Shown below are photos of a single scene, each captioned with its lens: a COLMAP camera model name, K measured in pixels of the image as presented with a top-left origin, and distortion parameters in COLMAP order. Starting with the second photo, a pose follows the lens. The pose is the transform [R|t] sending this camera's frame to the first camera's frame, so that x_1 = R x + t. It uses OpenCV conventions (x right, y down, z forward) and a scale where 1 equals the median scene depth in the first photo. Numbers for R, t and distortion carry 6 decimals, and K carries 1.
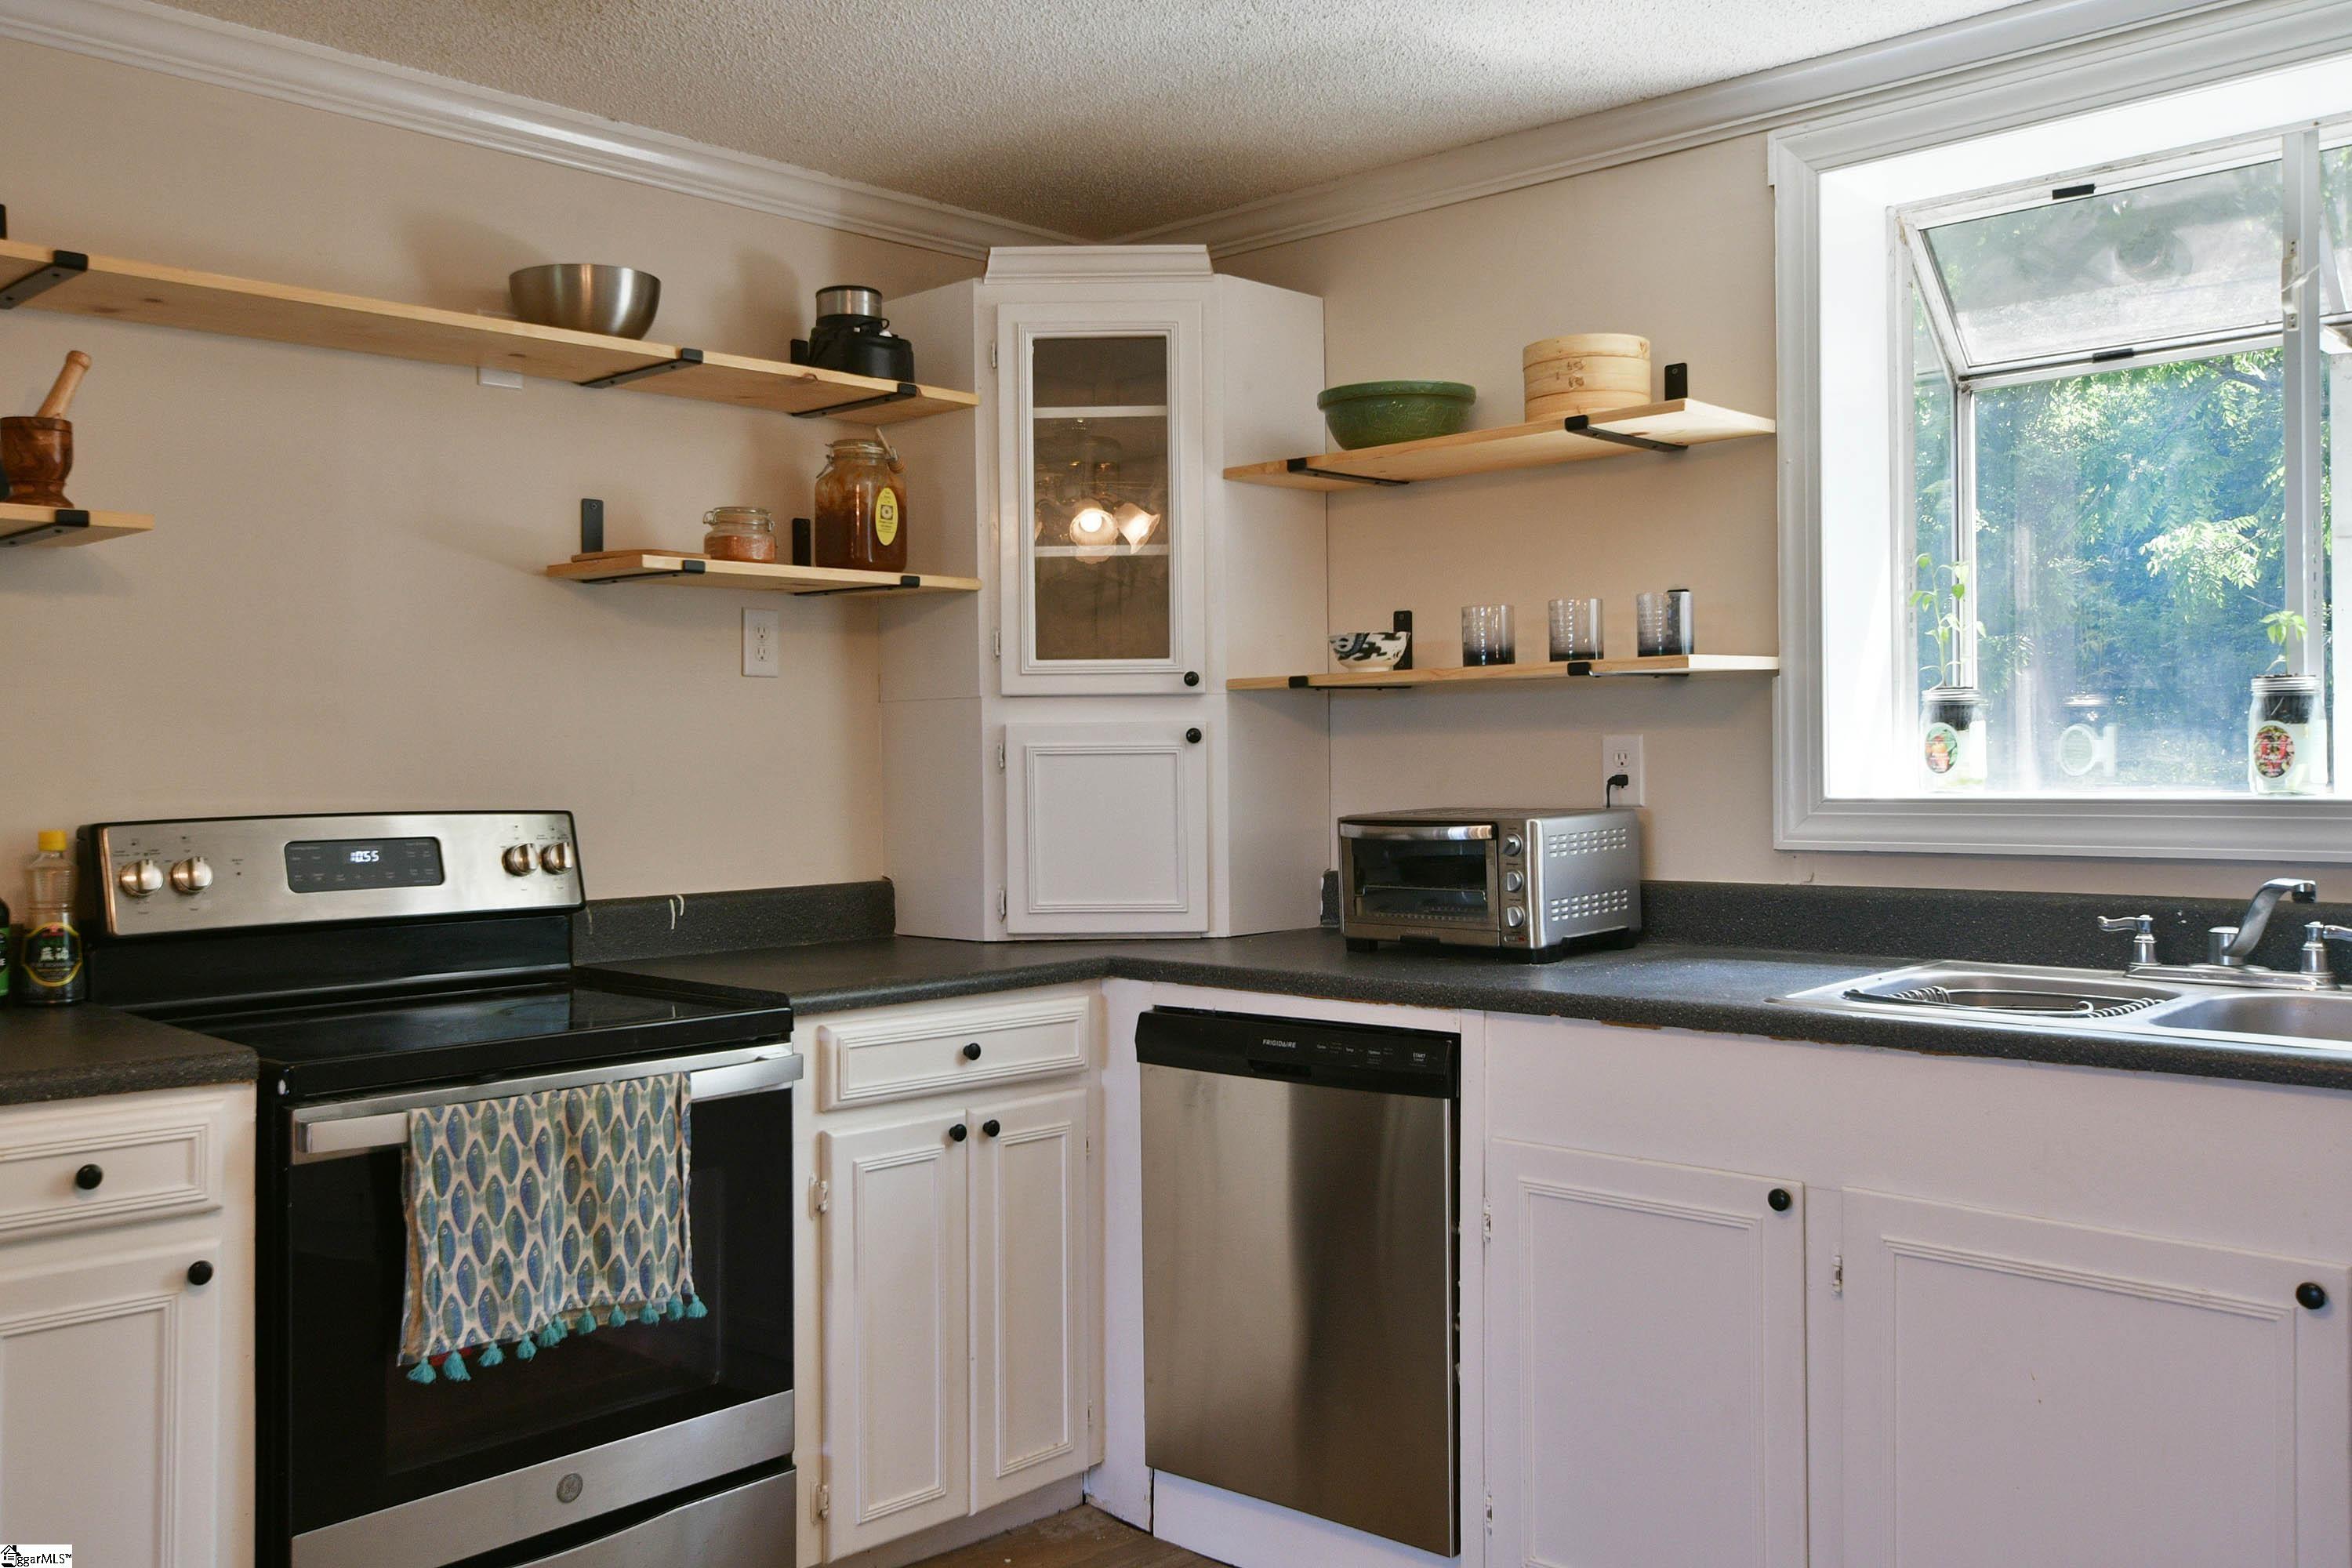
lens RADIAL K [[2055.1, 0, 1108.3], [0, 2055.1, 763.0], [0, 0, 1]] dist [0.006502, 0.024011]
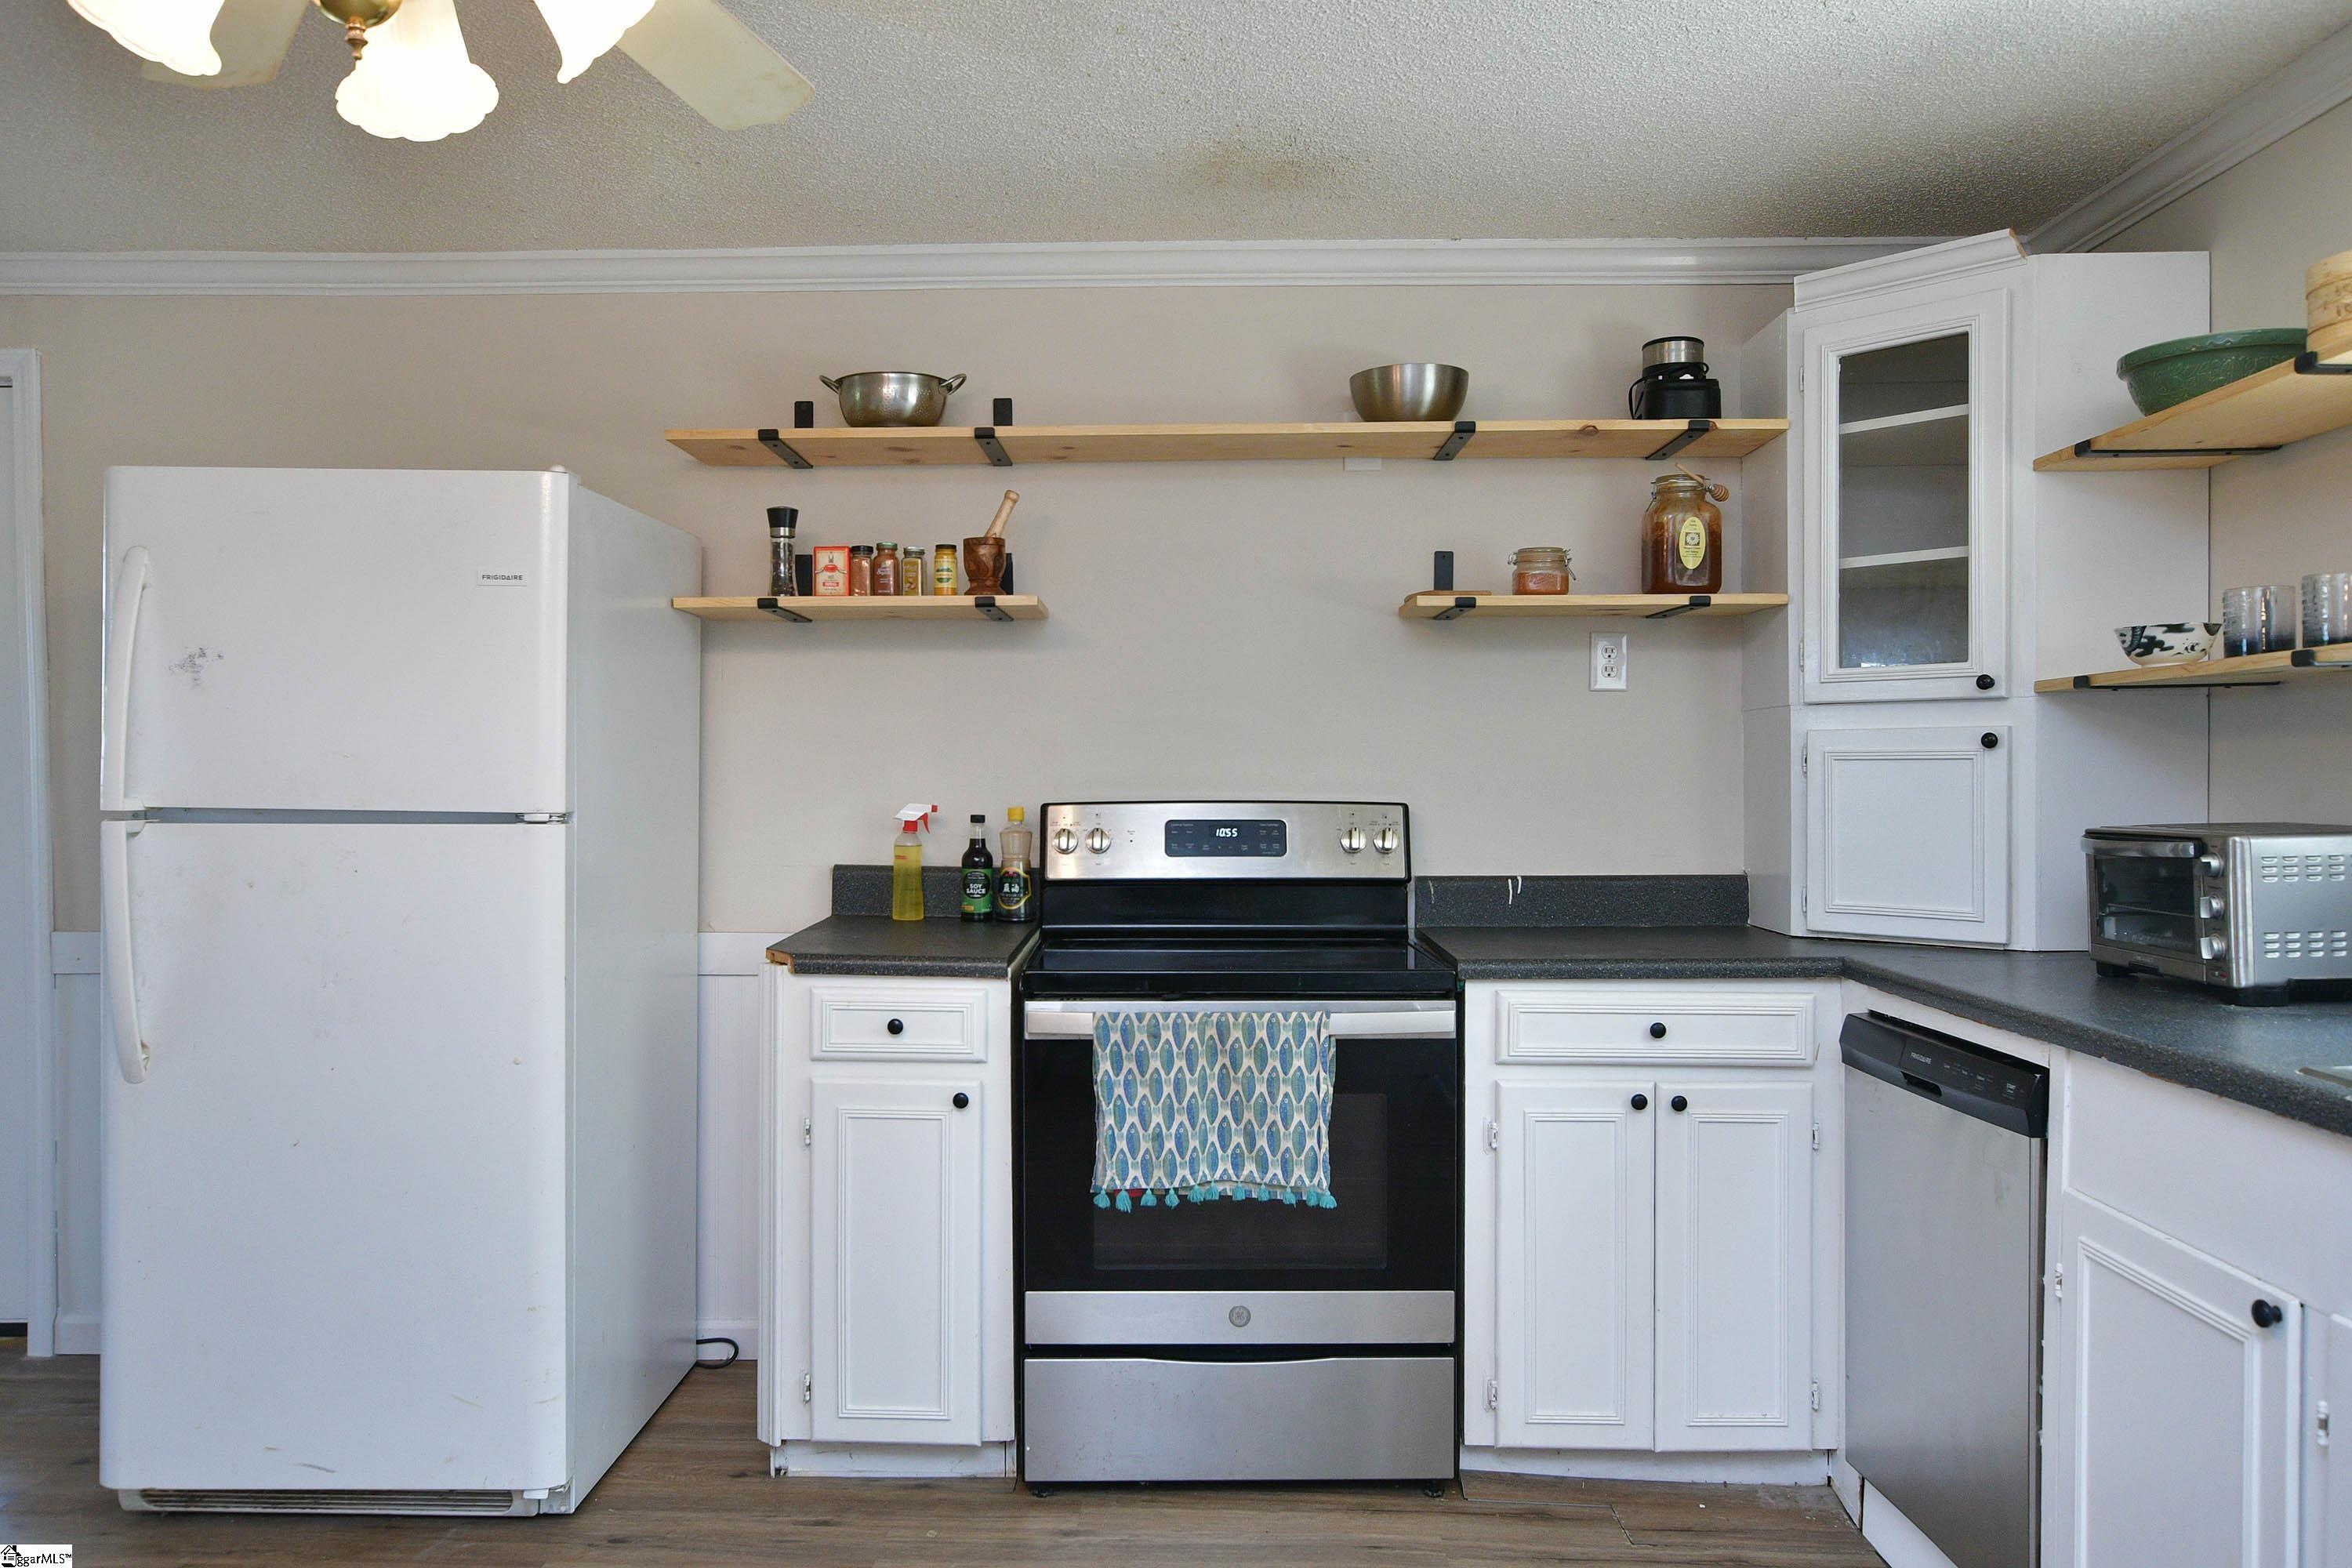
lens RADIAL K [[1722.0, 0, 1158.8], [0, 1722.0, 792.7], [0, 0, 1]] dist [-0.000599, 0.013135]
pose [[0.682480, 0.017133, -0.730704, 0.405783], [-0.006074, 0.999824, 0.017770, -0.000892], [0.730879, -0.007689, 0.682464, 0.174629]]
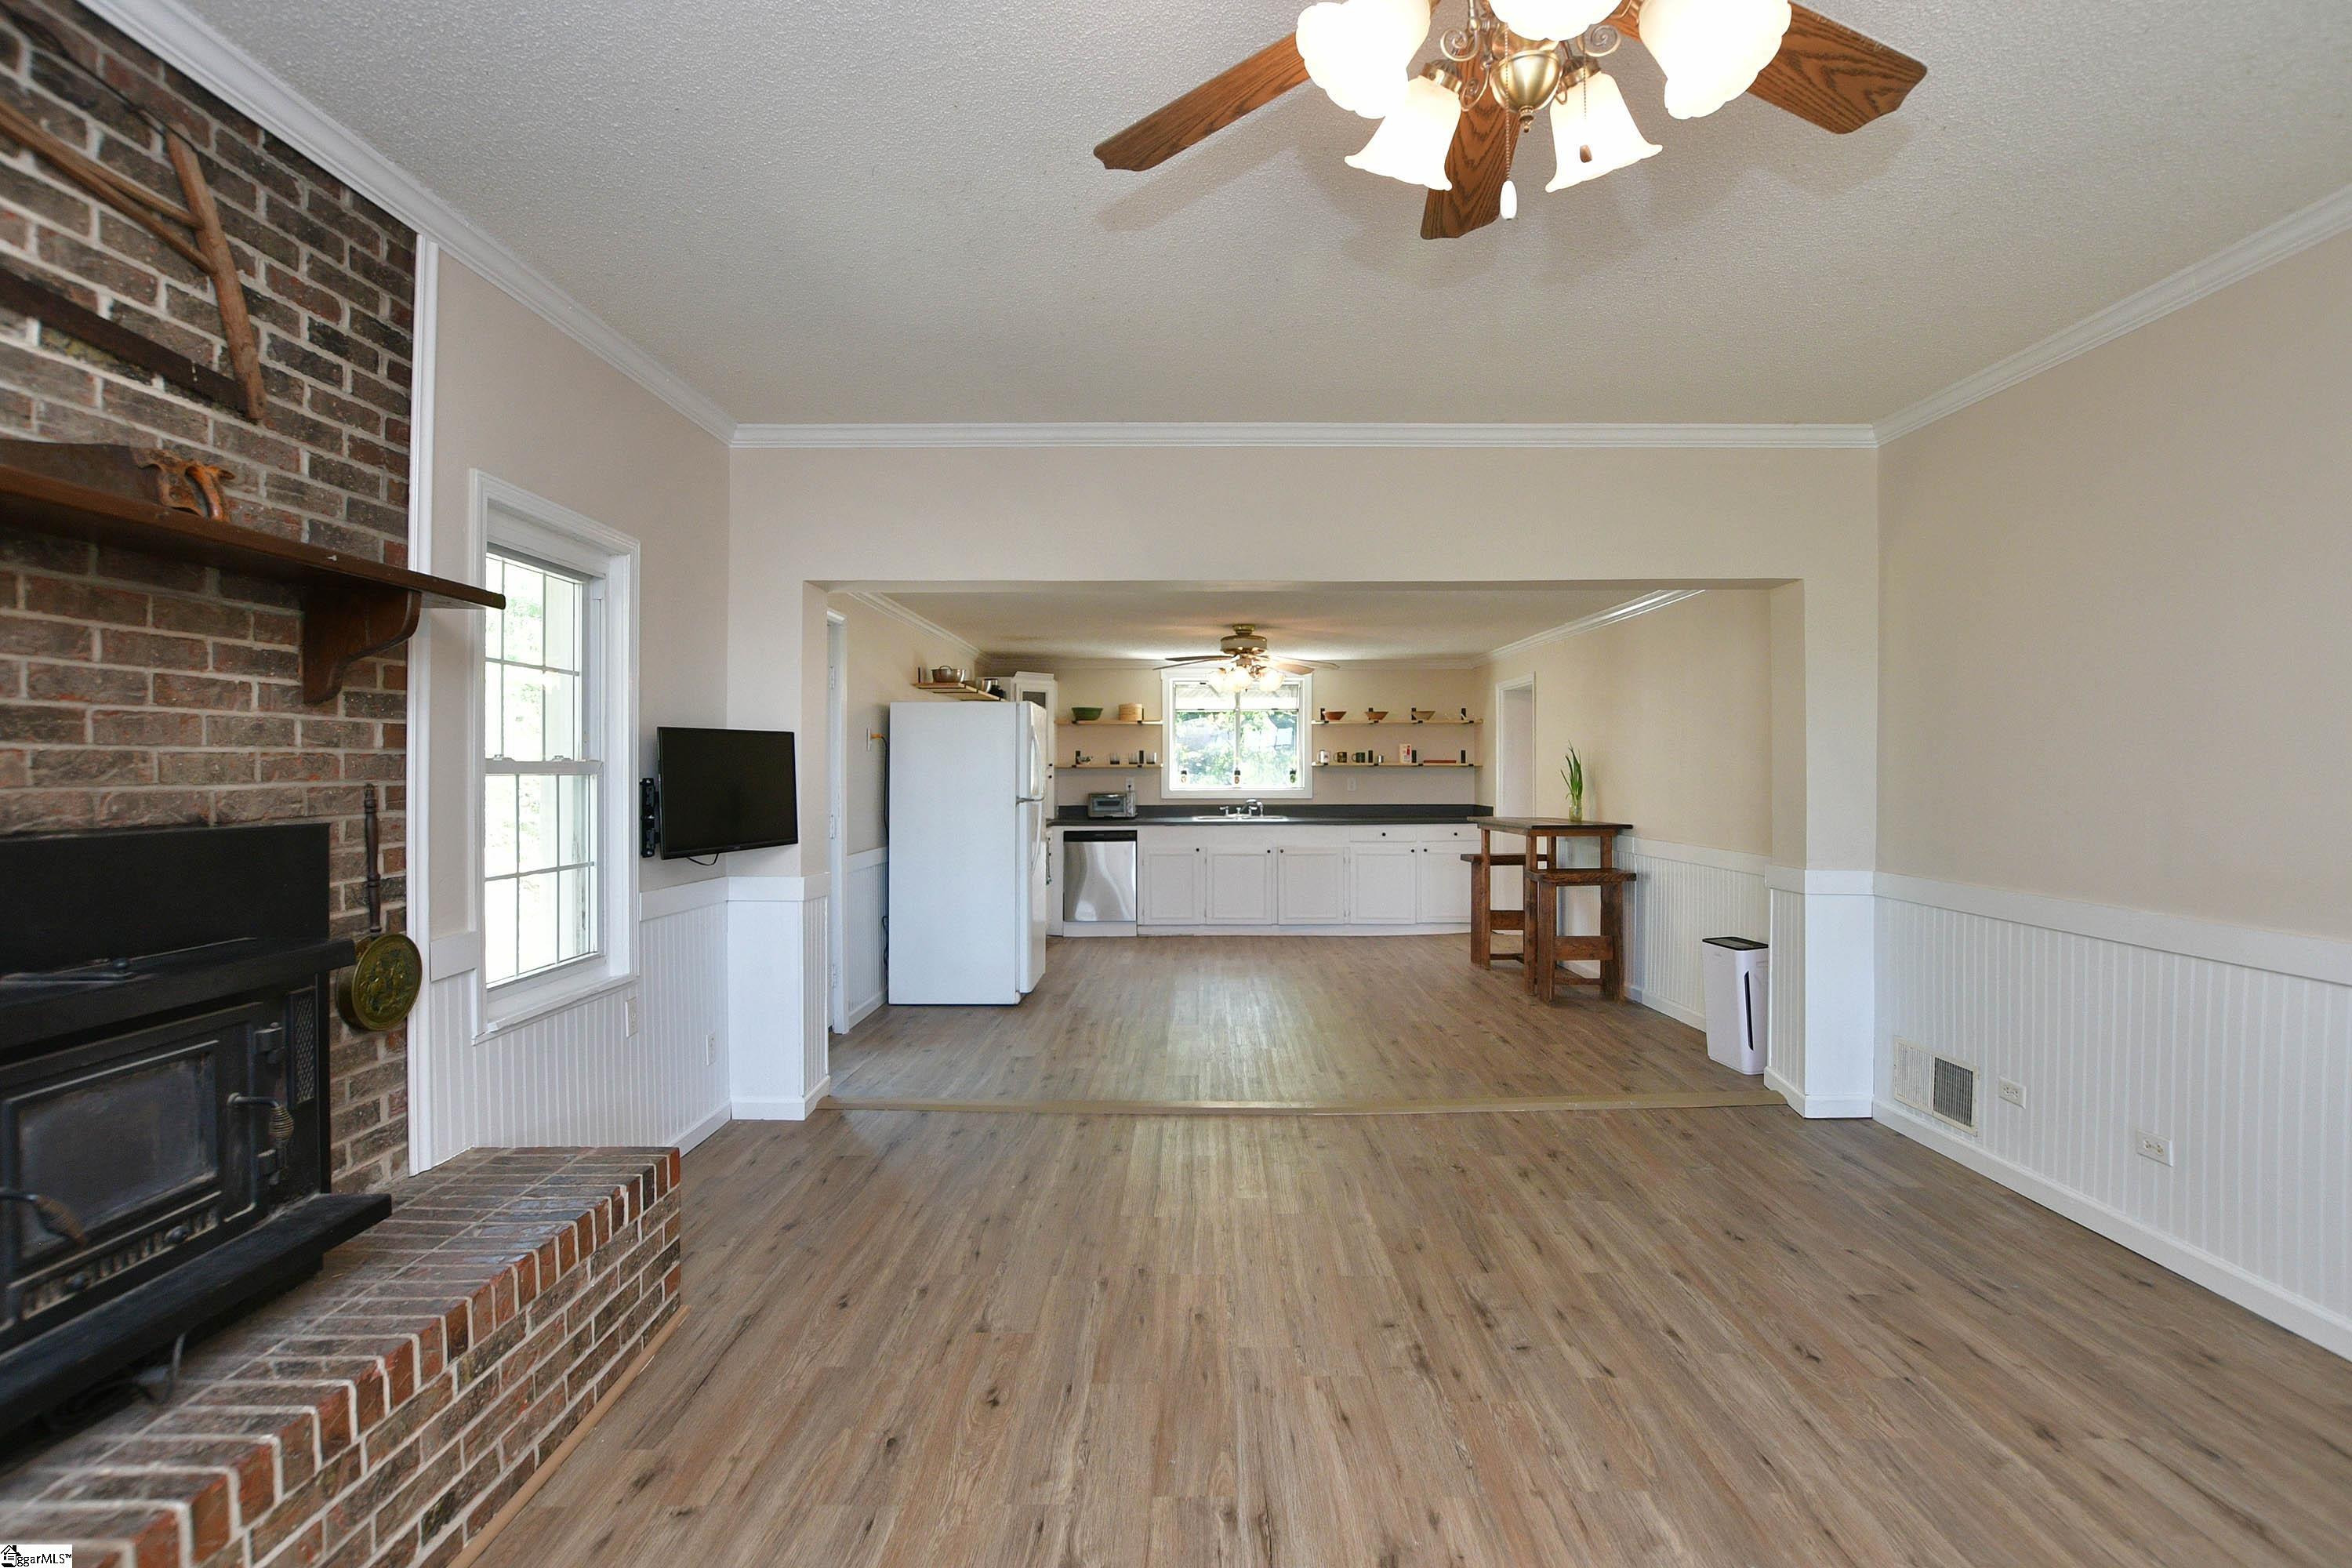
lens RADIAL K [[1091.5, 0, 1150.6], [0, 1091.5, 785.9], [0, 0, 1]] dist [-0.000330, 0.000157]
pose [[0.735947, -0.000309, 0.677040, -1.660449], [-0.003473, 0.999985, 0.004231, -0.003808], [-0.677031, -0.005465, 0.735934, -1.131036]]
